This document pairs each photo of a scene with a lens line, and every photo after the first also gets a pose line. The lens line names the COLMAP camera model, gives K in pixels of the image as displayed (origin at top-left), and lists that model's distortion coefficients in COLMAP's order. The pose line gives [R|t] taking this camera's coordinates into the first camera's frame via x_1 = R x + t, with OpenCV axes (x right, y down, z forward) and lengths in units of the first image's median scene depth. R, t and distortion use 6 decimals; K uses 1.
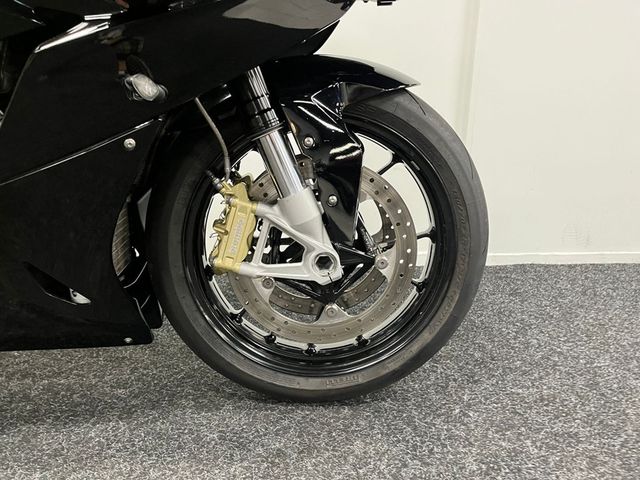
lens RADIAL K [[482.2, 0, 320.0], [0, 482.2, 240.0], [0, 0, 1]] dist [0.089303, -0.104148]
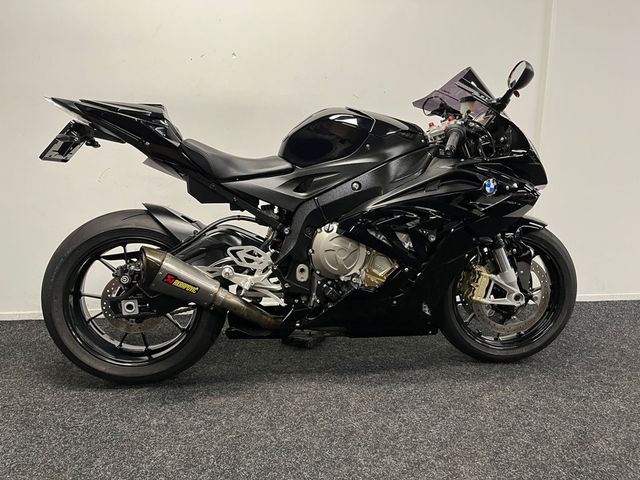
lens RADIAL K [[484.9, 0, 321.7], [0, 484.9, 242.5], [0, 0, 1]] dist [0.084644, -0.116342]
pose [[0.999216, -0.012081, 0.037697, -1.057793], [0.015555, 0.995520, -0.093268, -0.015274], [-0.036401, 0.093781, 0.994927, -1.442611]]
